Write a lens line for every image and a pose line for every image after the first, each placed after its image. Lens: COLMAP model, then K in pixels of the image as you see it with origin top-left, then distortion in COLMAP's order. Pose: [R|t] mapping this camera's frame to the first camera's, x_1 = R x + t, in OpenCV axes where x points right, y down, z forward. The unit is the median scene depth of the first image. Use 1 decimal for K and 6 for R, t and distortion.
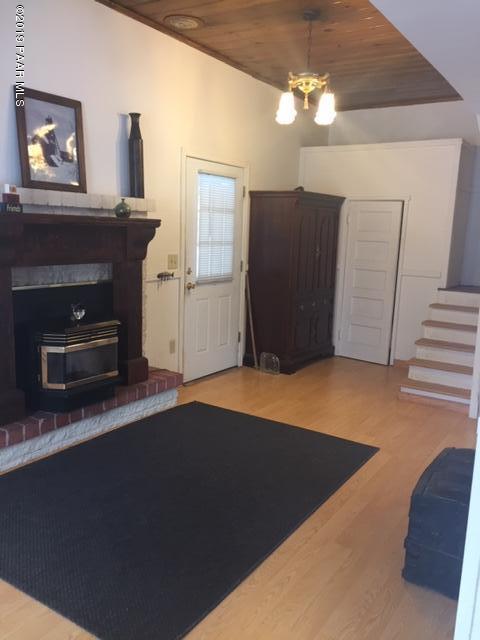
lens RADIAL K [[538.1, 0, 237.0], [0, 538.1, 322.0], [0, 0, 1]] dist [0.035874, -0.001917]
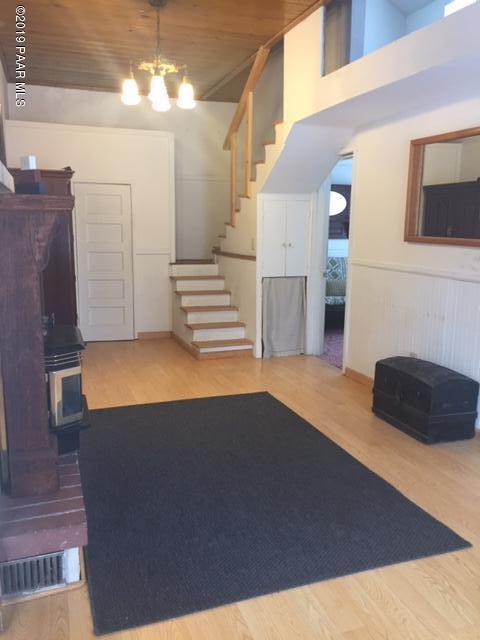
lens RADIAL K [[538.1, 0, 237.0], [0, 538.1, 322.0], [0, 0, 1]] dist [0.035874, -0.001917]
pose [[0.599693, -0.170858, 0.781778, -0.531461], [0.147463, 0.983805, 0.101893, -0.041110], [-0.786526, 0.054179, 0.615176, 0.226825]]
